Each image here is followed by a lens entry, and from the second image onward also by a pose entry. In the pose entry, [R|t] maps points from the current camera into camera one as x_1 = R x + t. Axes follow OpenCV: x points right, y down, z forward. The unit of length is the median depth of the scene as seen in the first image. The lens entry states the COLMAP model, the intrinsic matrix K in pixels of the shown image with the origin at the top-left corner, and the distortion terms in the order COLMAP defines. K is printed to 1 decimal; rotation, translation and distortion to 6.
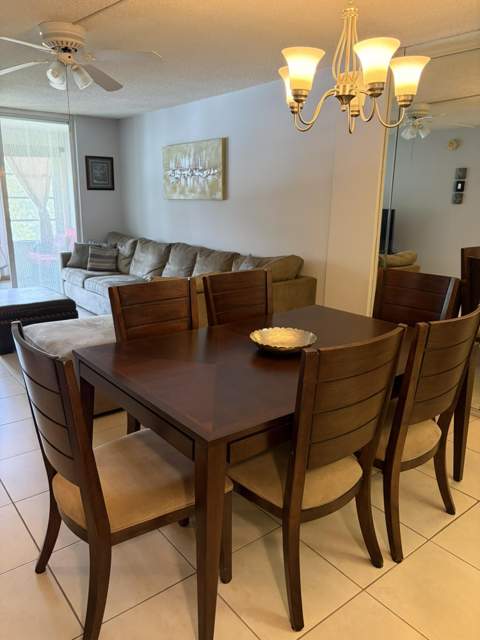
lens RADIAL K [[481.4, 0, 240.0], [0, 481.4, 320.0], [0, 0, 1]] dist [0.059646, -0.093575]
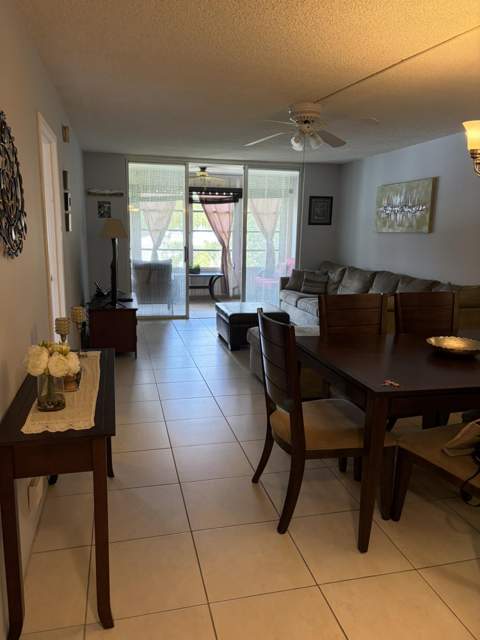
lens RADIAL K [[481.4, 0, 240.0], [0, 481.4, 320.0], [0, 0, 1]] dist [0.059646, -0.093575]
pose [[0.909653, 0.081333, -0.407329, 0.034015], [-0.108671, 0.993086, -0.044392, 0.034930], [0.400902, 0.084646, 0.912202, -0.129821]]
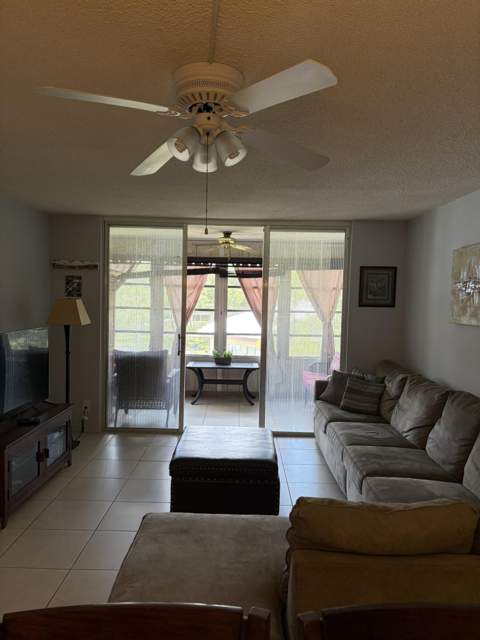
lens RADIAL K [[481.4, 0, 240.0], [0, 481.4, 320.0], [0, 0, 1]] dist [0.059646, -0.093575]
pose [[0.779355, 0.035484, -0.625577, 0.040349], [-0.168256, 0.973577, -0.154393, -0.103635], [0.603569, 0.225584, 0.764733, 0.313836]]
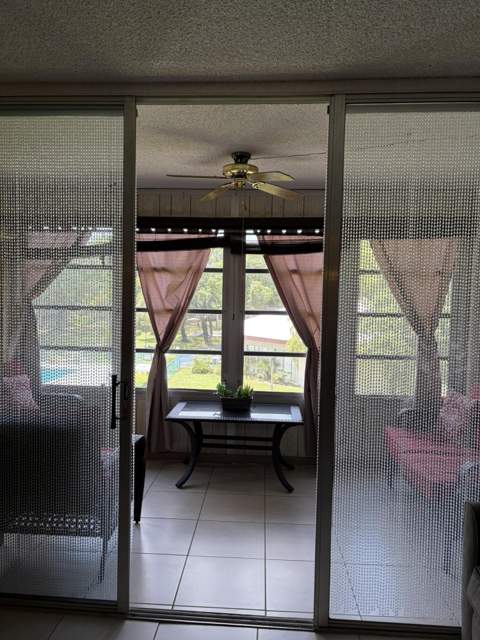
lens RADIAL K [[481.4, 0, 240.0], [0, 481.4, 320.0], [0, 0, 1]] dist [0.059646, -0.093575]
pose [[0.741273, 0.040403, -0.669987, -0.316620], [-0.177206, 0.974551, -0.137291, -0.211234], [0.647389, 0.220496, 0.729568, 0.747412]]
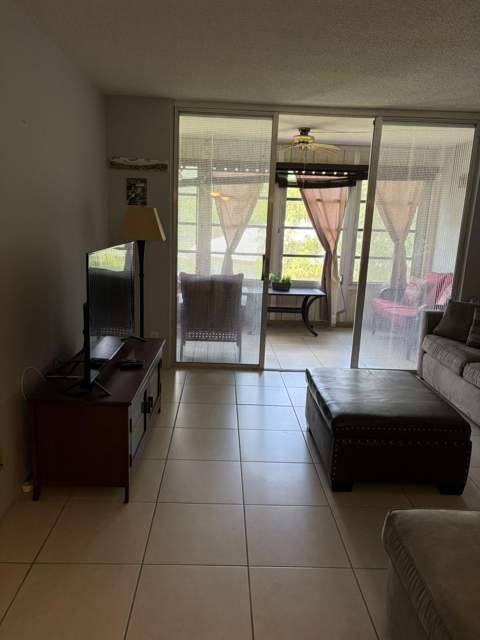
lens RADIAL K [[489.7, 0, 229.8], [0, 489.7, 328.5], [0, 0, 1]] dist [0.006280, -0.003954]
pose [[0.793867, 0.152034, -0.588780, -0.201324], [-0.177664, 0.983984, 0.014535, -0.086023], [0.581560, 0.093066, 0.808163, 0.309895]]
